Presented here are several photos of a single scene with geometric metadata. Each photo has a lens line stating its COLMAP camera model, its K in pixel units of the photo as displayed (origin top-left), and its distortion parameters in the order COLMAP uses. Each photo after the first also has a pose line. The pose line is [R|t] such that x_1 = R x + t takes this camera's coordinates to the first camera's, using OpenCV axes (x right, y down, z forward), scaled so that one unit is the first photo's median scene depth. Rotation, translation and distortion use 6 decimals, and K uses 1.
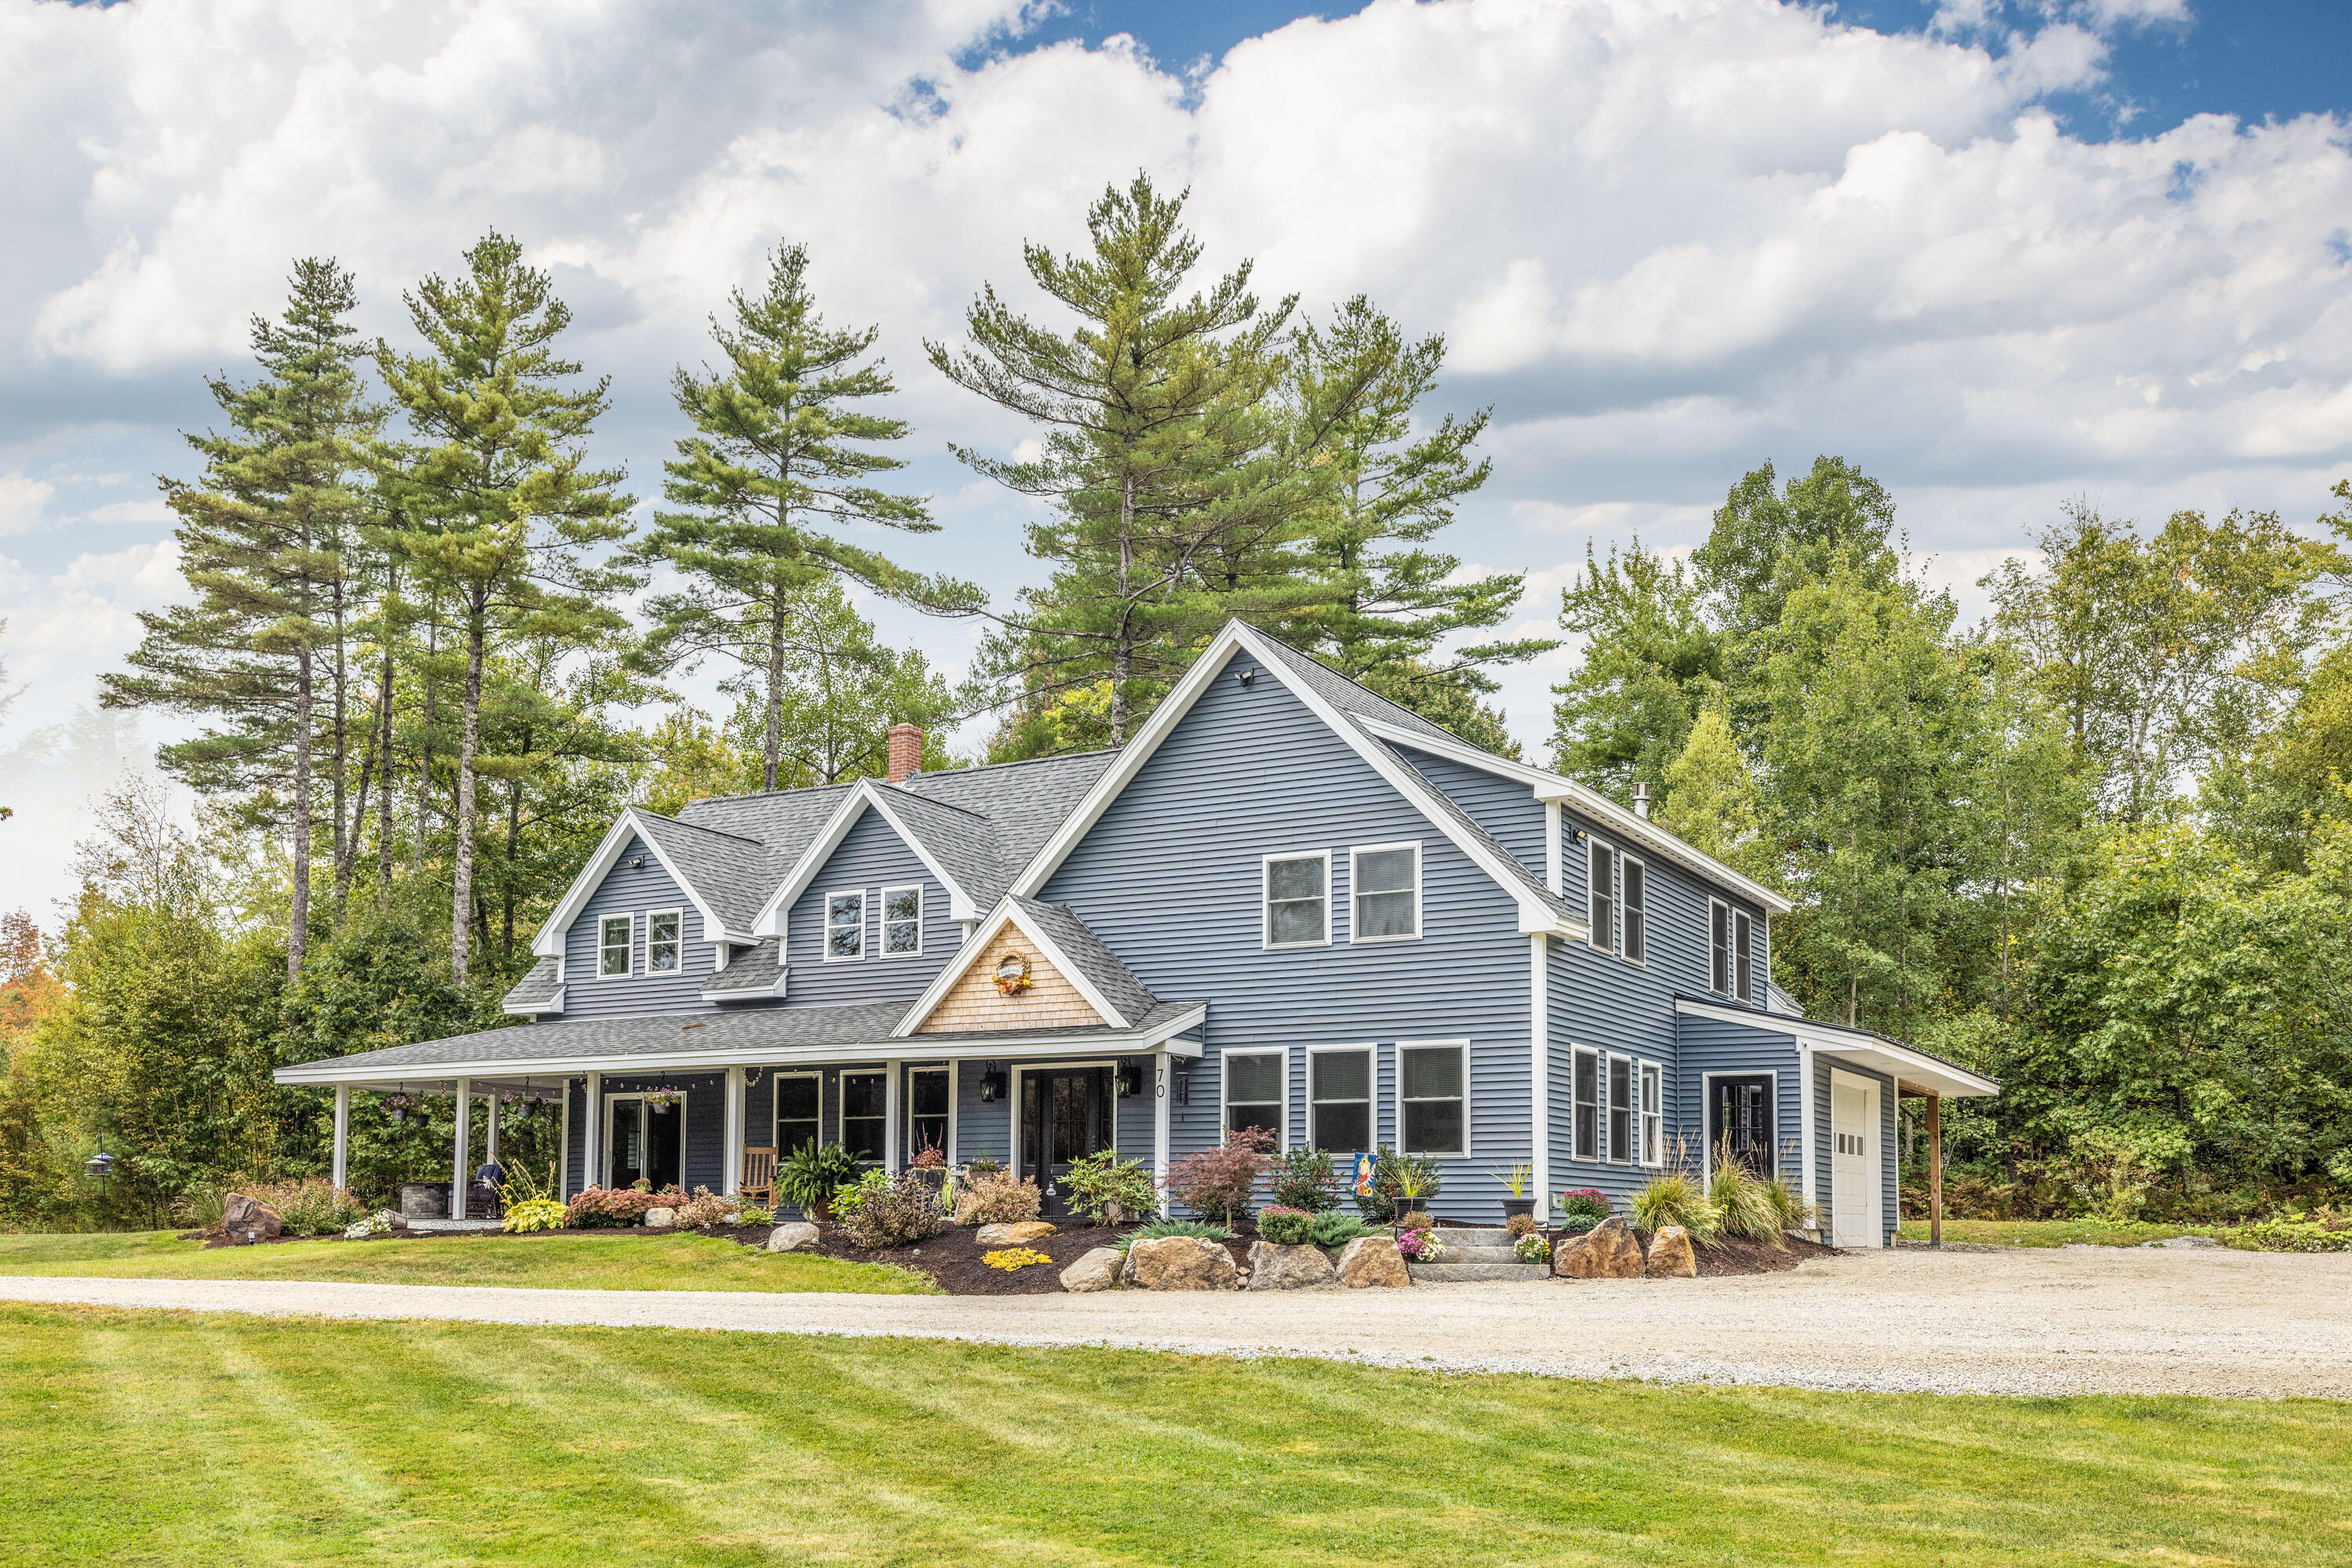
lens RADIAL K [[2110.7, 0, 1277.5], [0, 2110.7, 1064.0], [0, 0, 1]] dist [-0.002370, 0.012484]
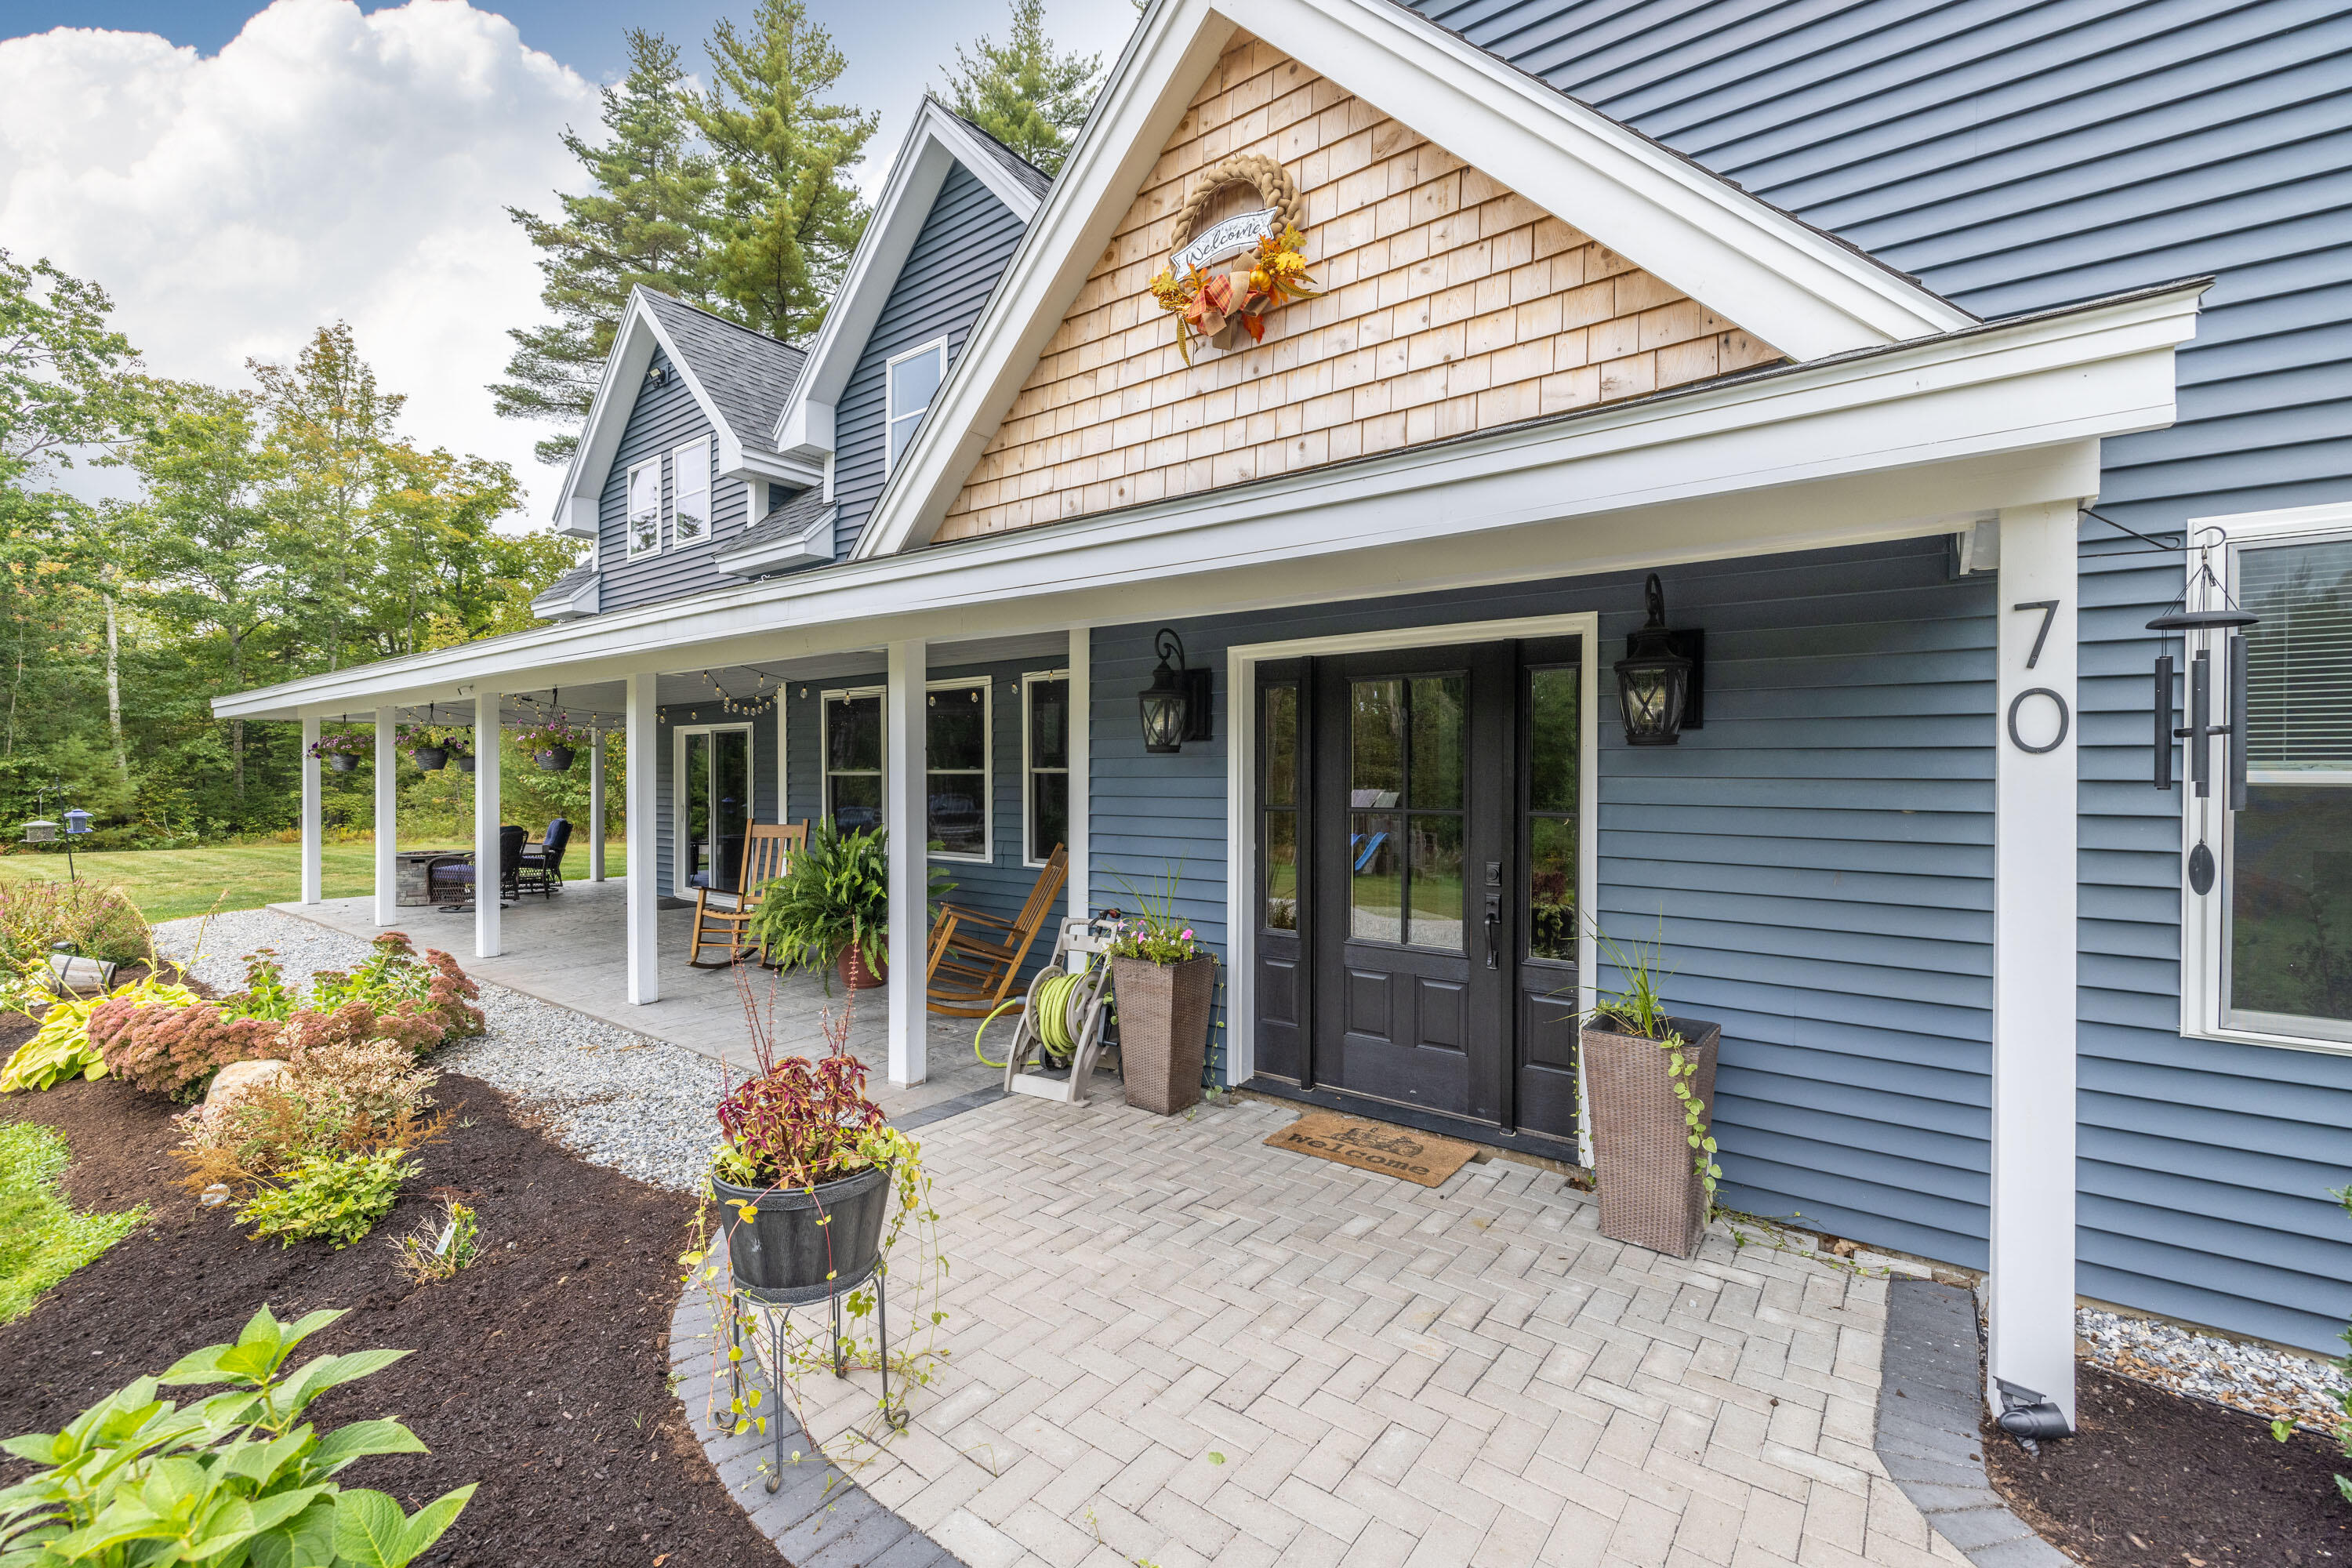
lens RADIAL K [[1008.0, 0, 1180.5], [0, 1008.0, 782.6], [0, 0, 1]] dist [0.001392, 0.001280]
pose [[0.985952, -0.001477, -0.167025, -0.106870], [0.015449, 0.996481, 0.082384, 0.009332], [0.166315, -0.083807, 0.982505, 0.840165]]
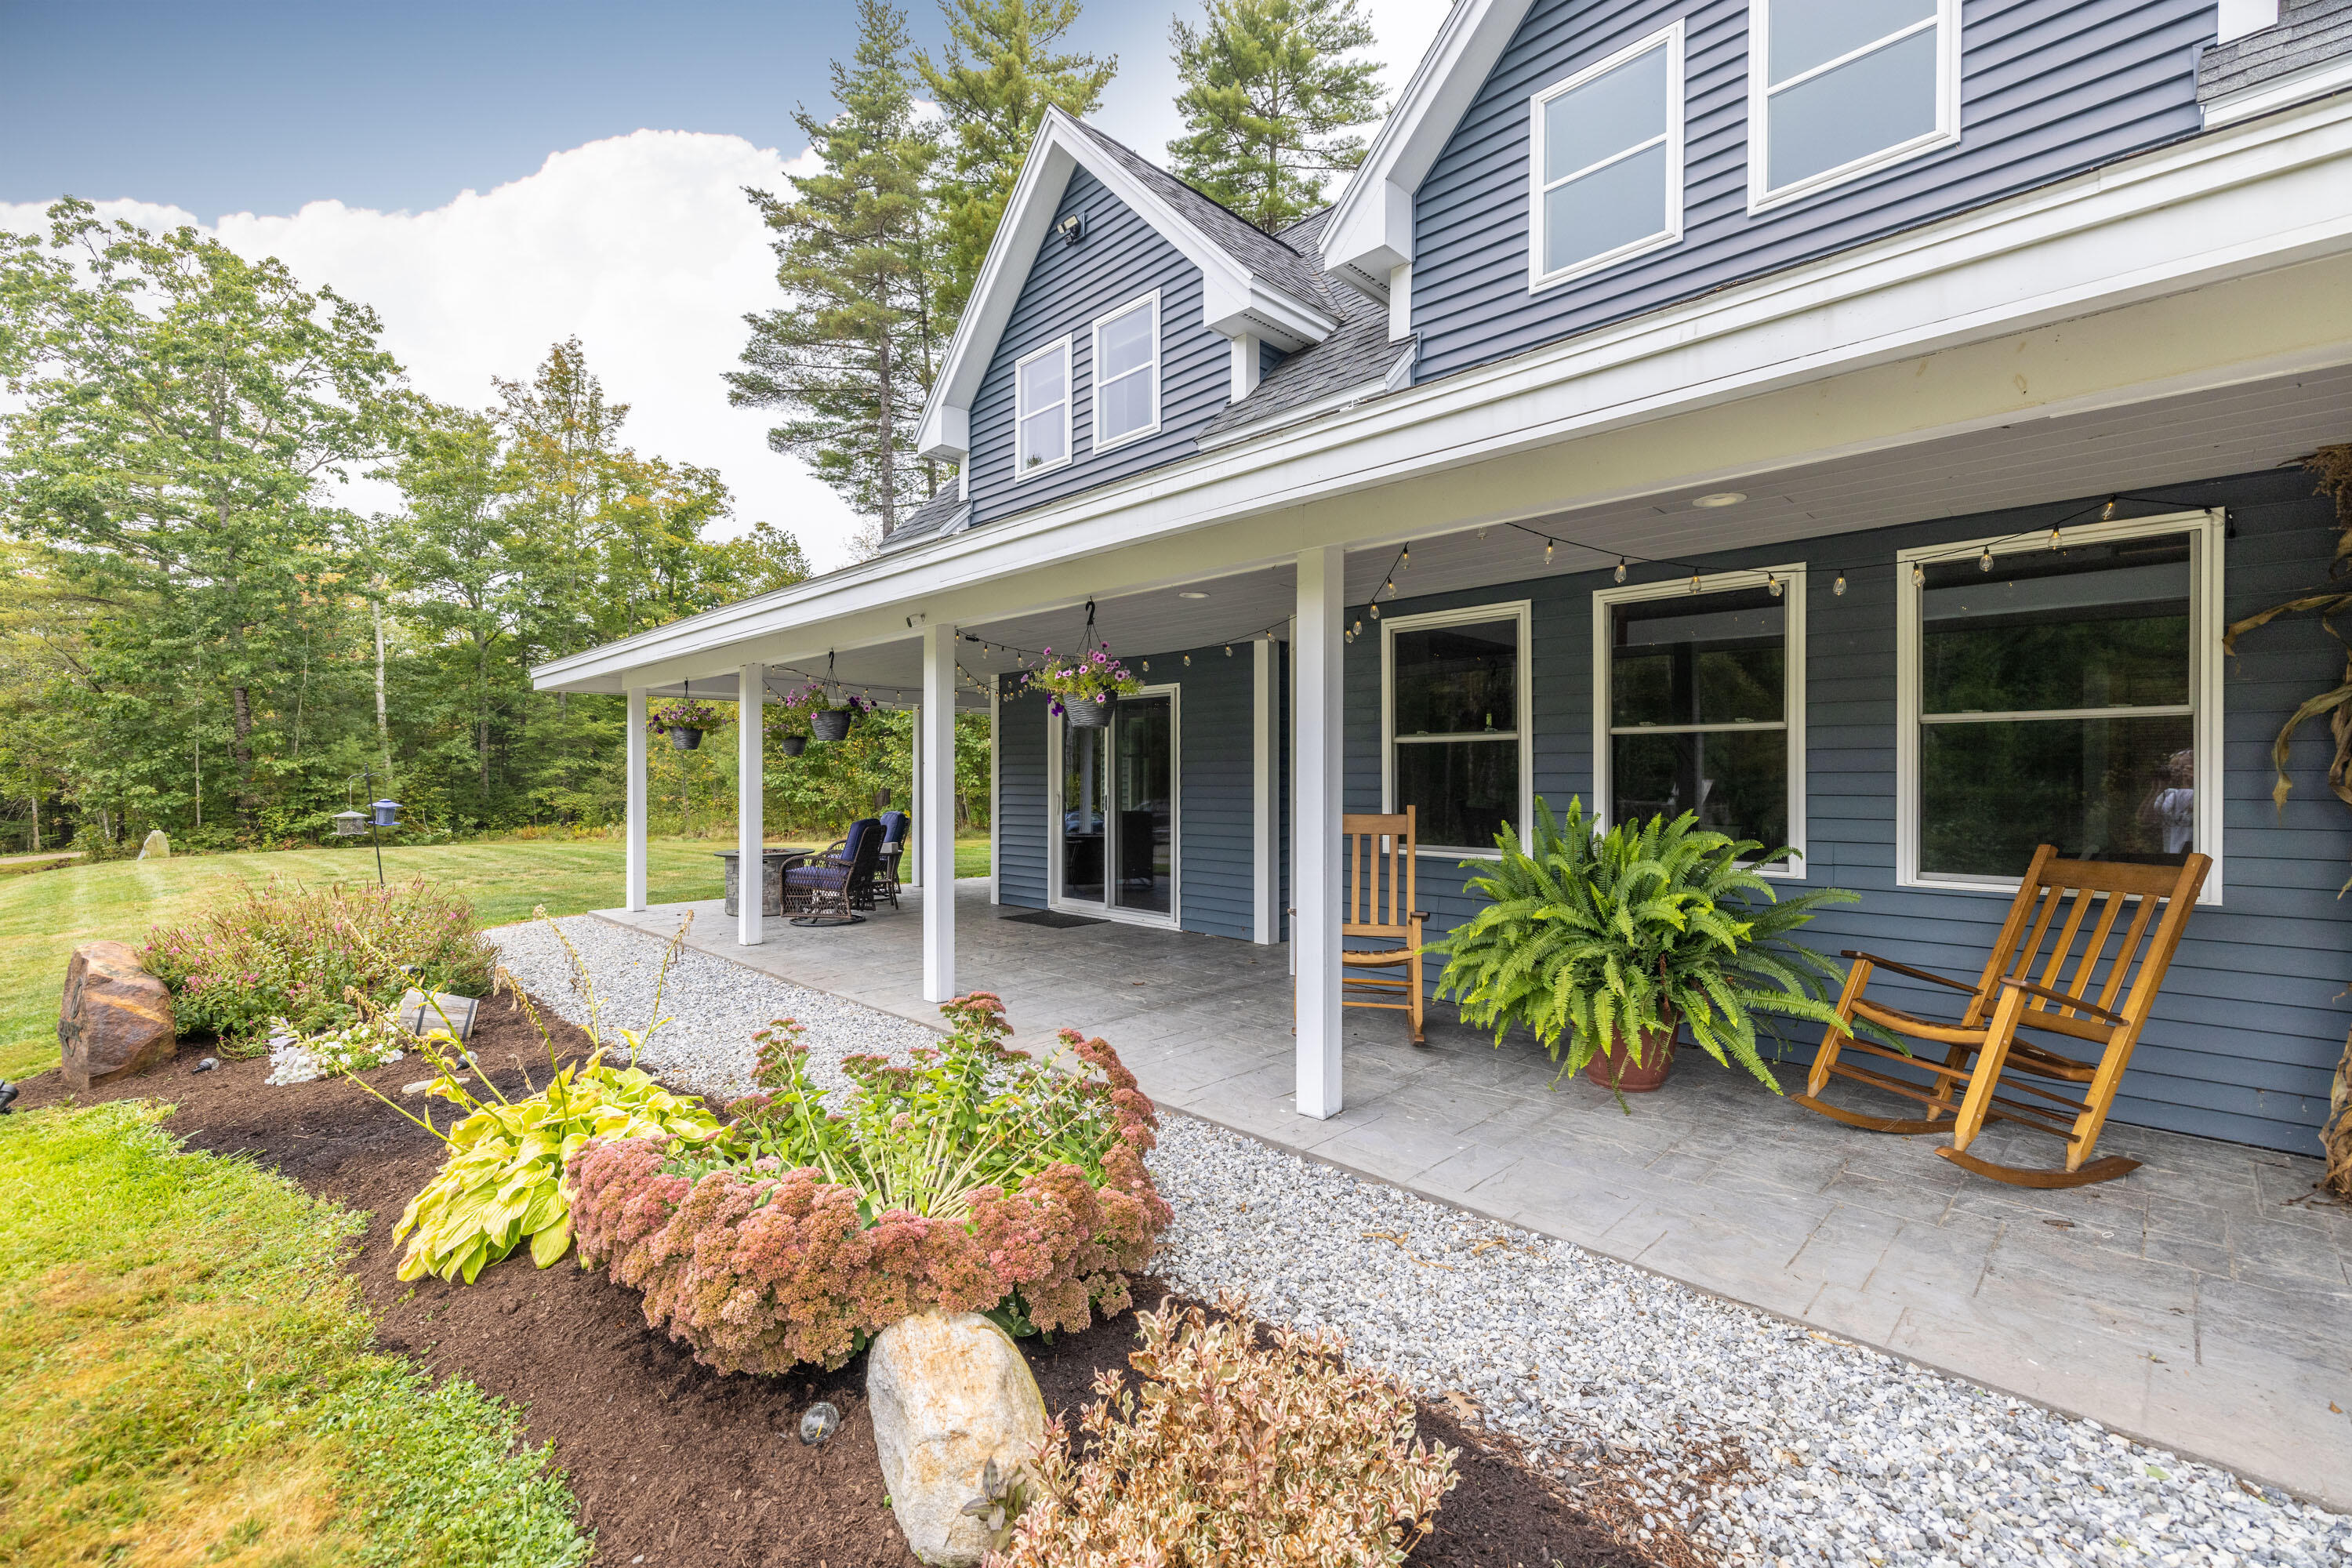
lens RADIAL K [[1008.0, 0, 1172.1], [0, 1008.0, 784.9], [0, 0, 1]] dist [0.001392, 0.001280]
pose [[0.953655, -0.001661, -0.300898, -0.249022], [0.026141, 0.996661, 0.077349, 0.022318], [0.299765, -0.081630, 0.950514, 0.913925]]
